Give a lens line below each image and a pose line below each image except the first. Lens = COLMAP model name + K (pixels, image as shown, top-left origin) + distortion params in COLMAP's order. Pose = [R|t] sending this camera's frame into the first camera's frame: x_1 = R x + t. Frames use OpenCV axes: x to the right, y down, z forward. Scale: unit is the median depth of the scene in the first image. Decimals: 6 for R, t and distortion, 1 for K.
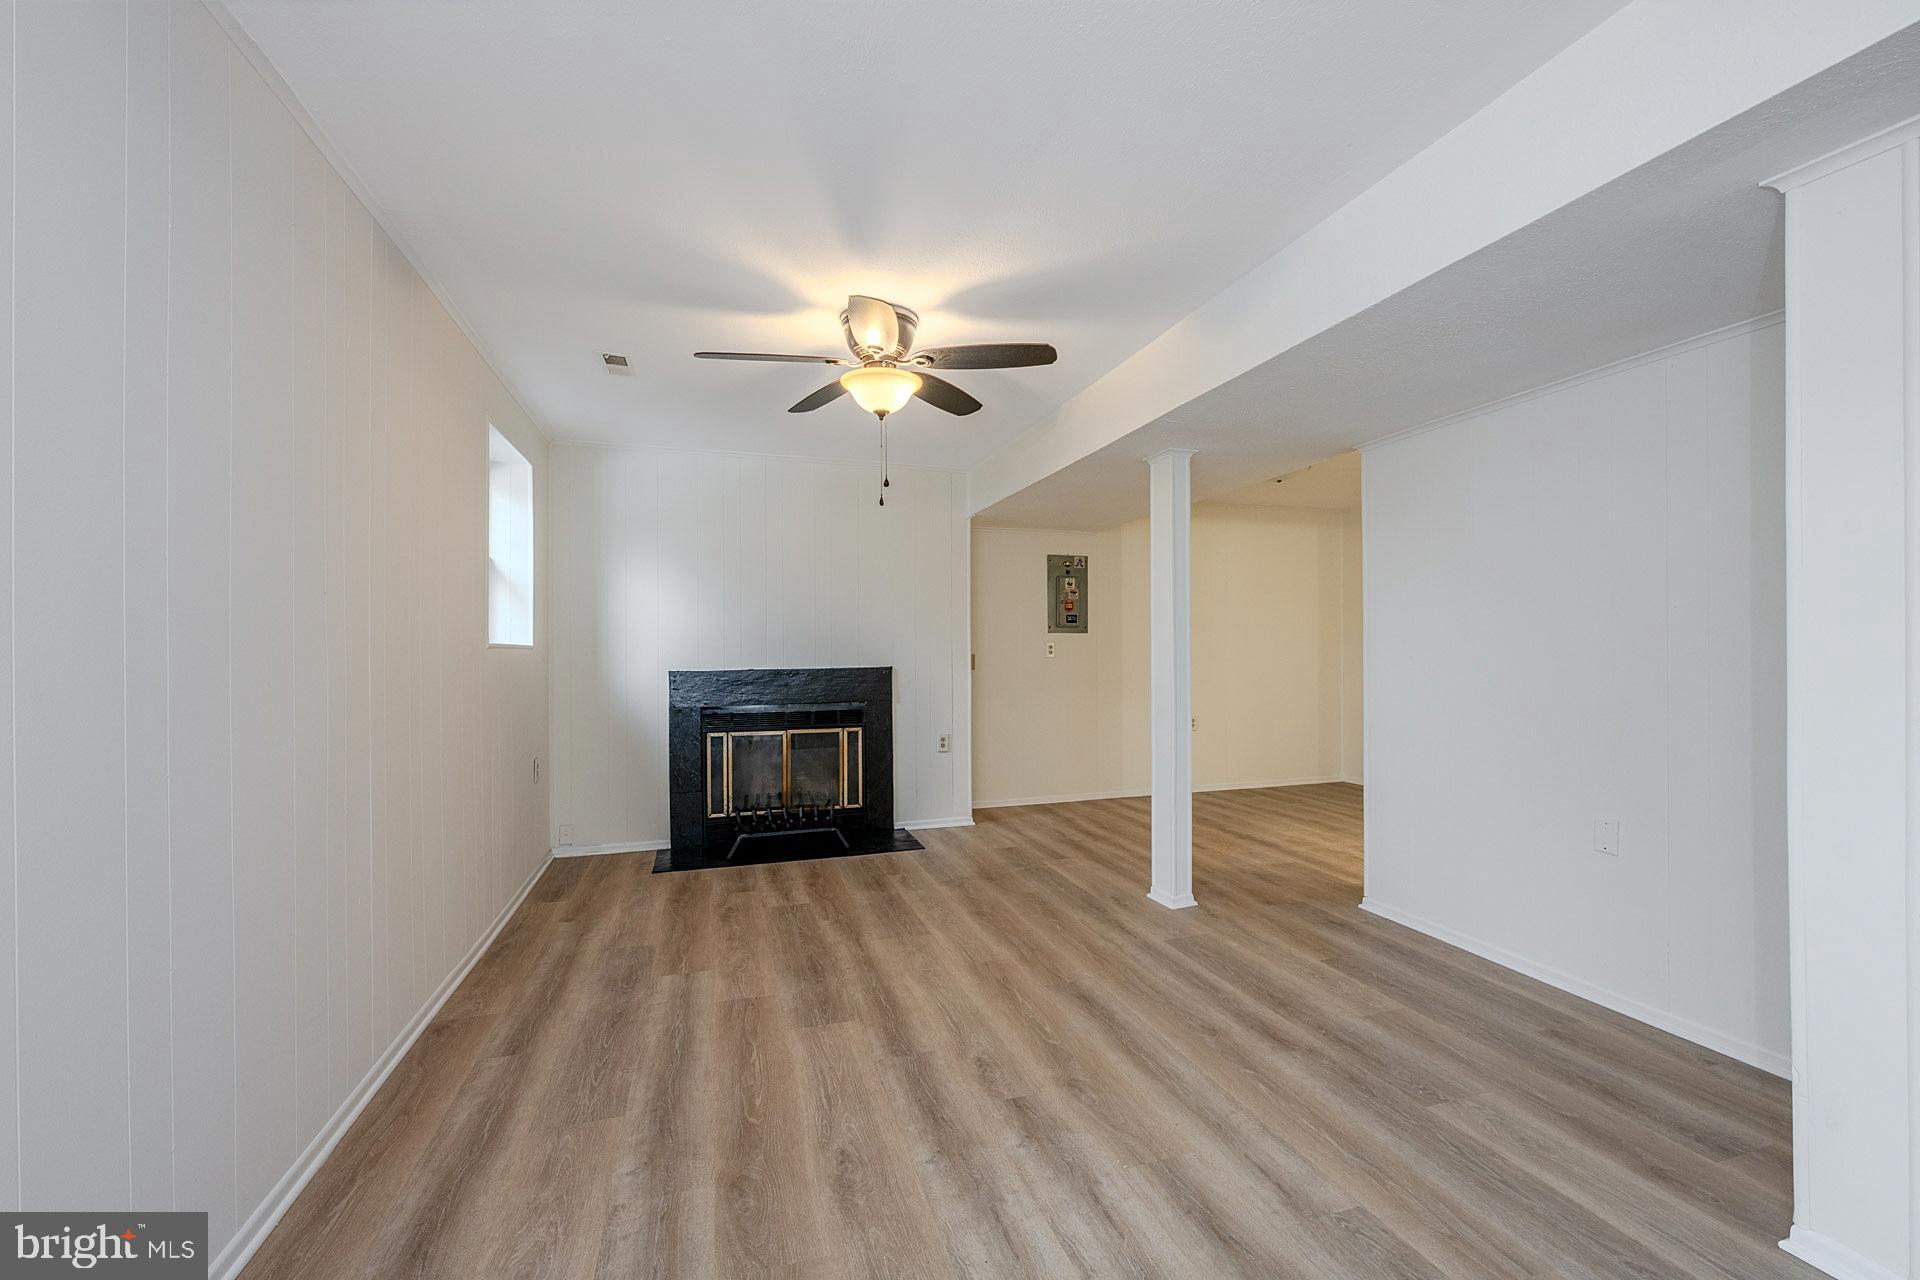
lens RADIAL K [[765.5, 0, 944.1], [0, 765.5, 644.5], [0, 0, 1]] dist [0.005503, -0.000540]
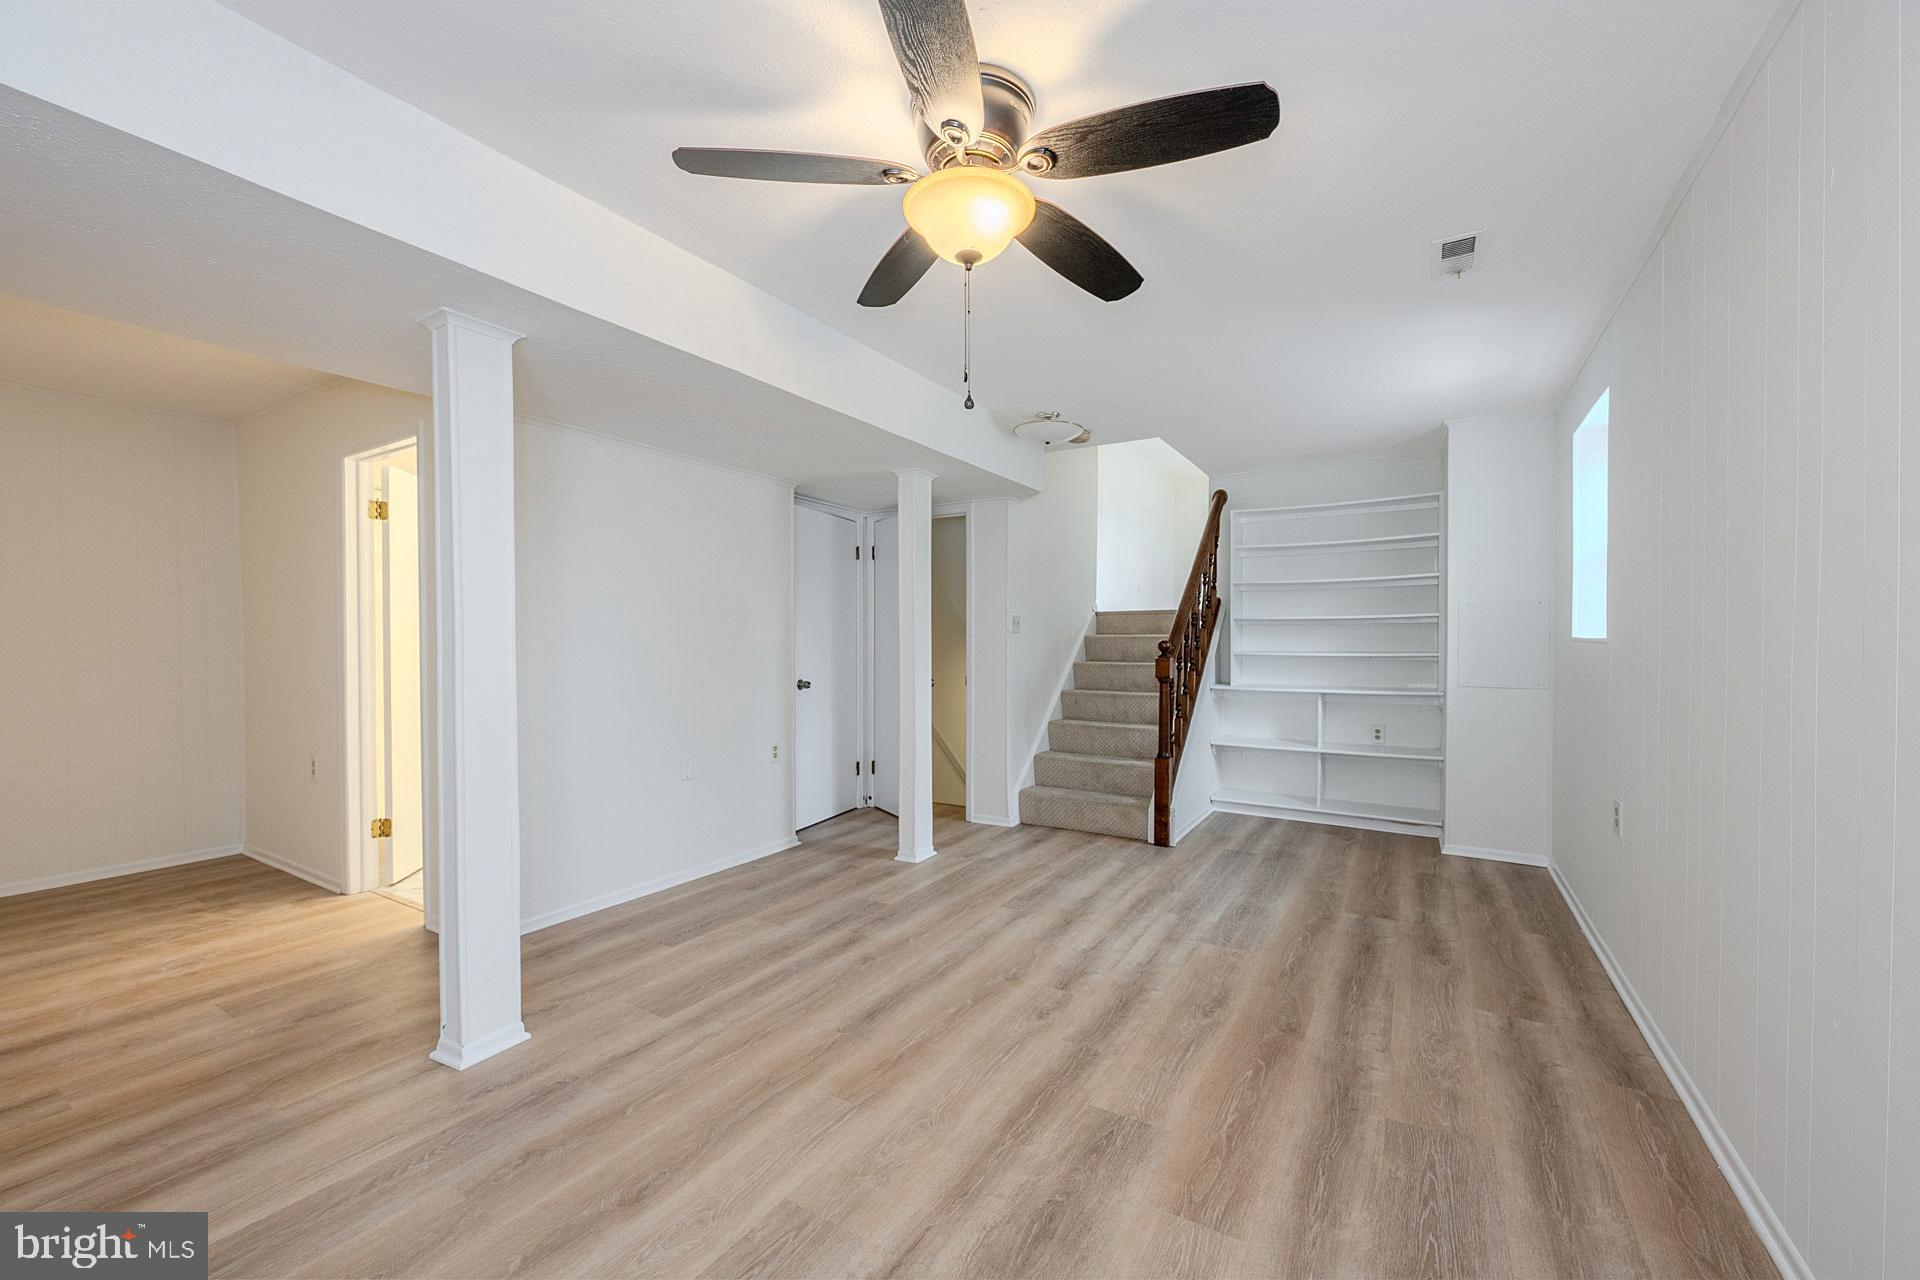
lens RADIAL K [[765.5, 0, 969.0], [0, 765.5, 652.1], [0, 0, 1]] dist [0.005503, -0.000540]
pose [[-0.679011, -0.004392, 0.734115, -0.692928], [-0.000455, 0.999984, 0.005562, 0.017870], [-0.734128, 0.003442, -0.679003, 1.843208]]
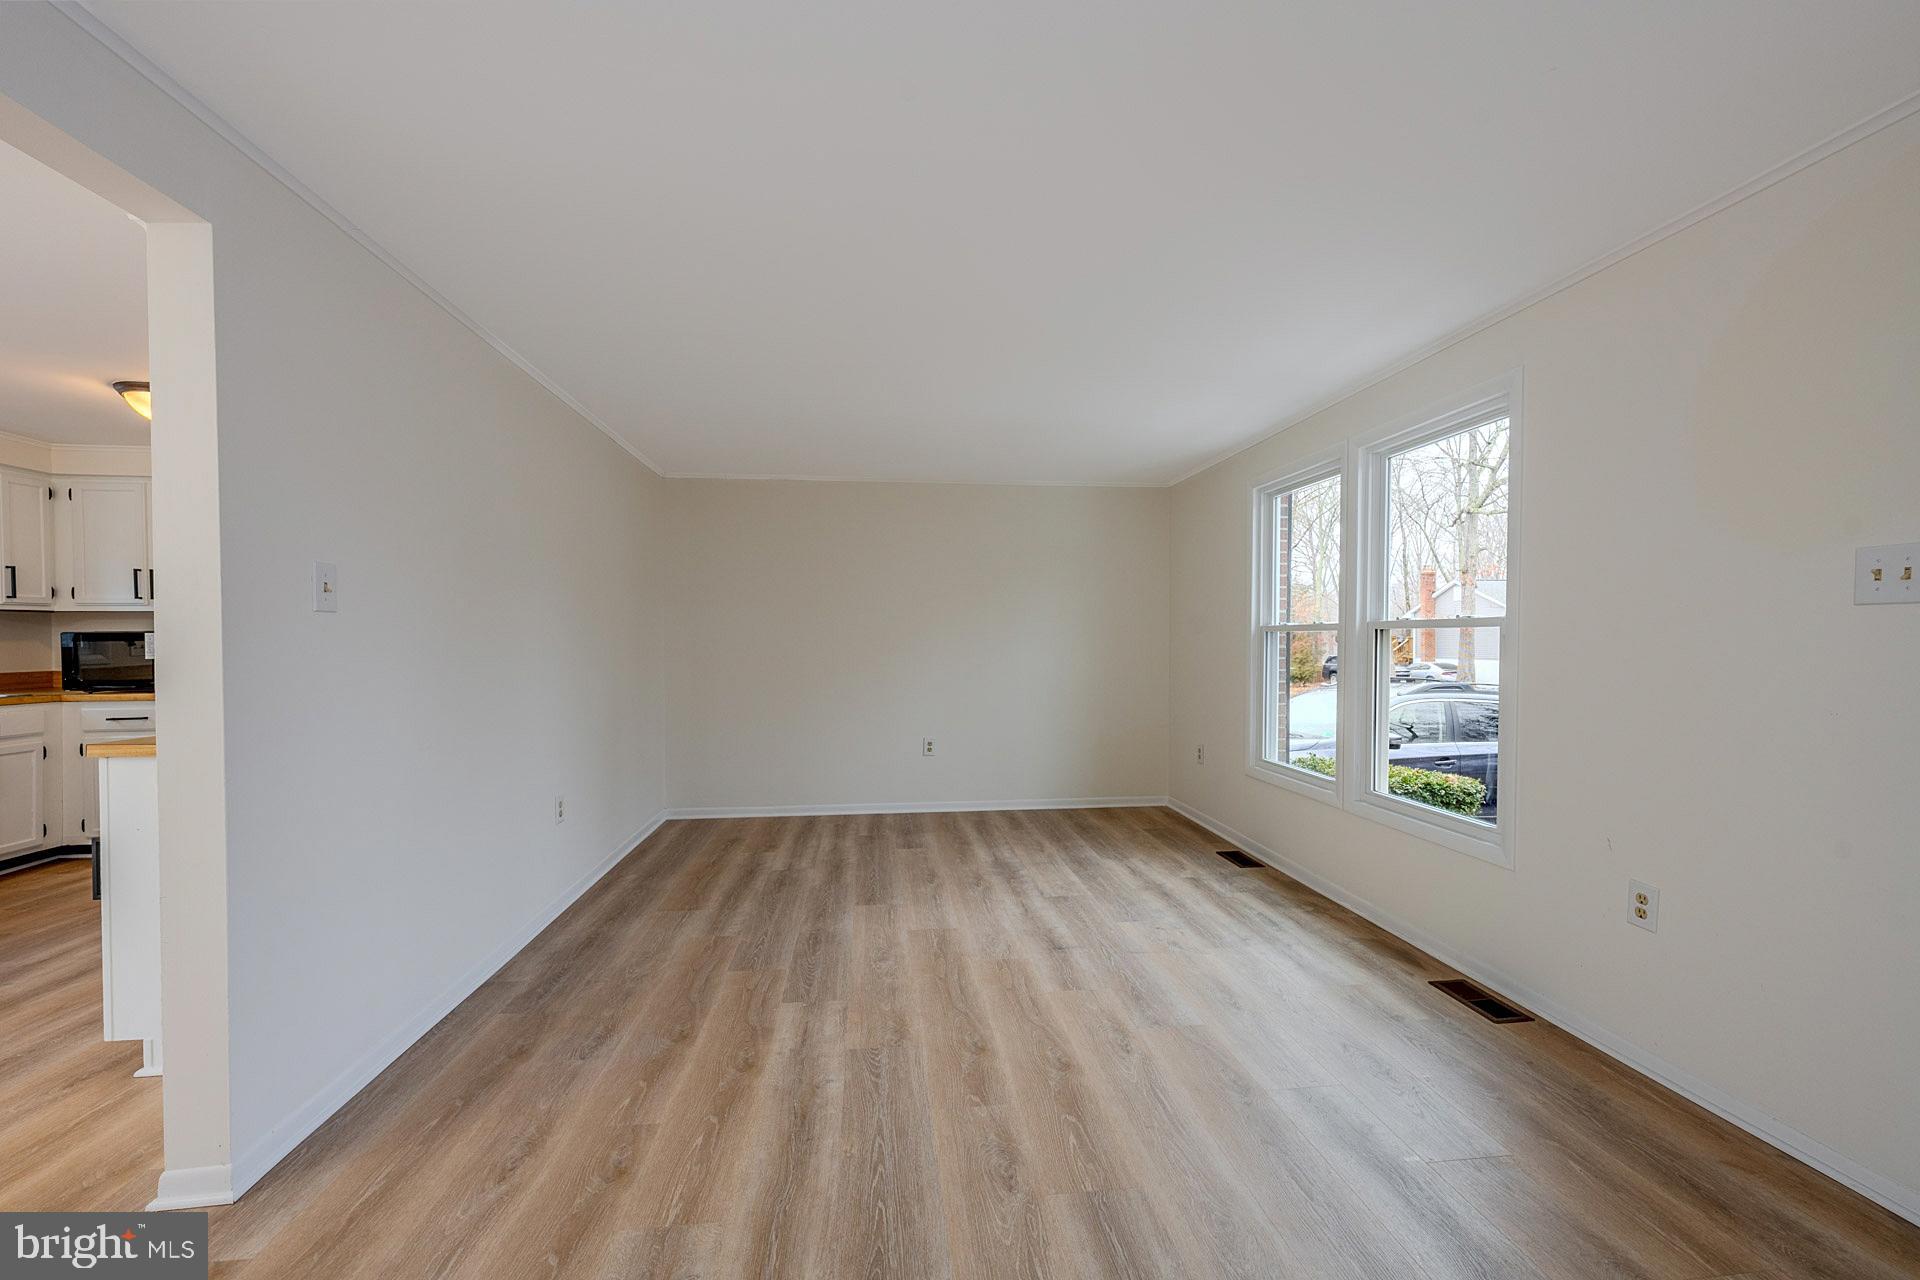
lens RADIAL K [[765.5, 0, 959.7], [0, 765.5, 653.3], [0, 0, 1]] dist [0.005503, -0.000540]
pose [[-0.984466, -0.000234, 0.175572, -0.652256], [0.000378, 0.999994, 0.003450, 0.020319], [-0.175572, 0.003463, -0.984460, 1.704843]]
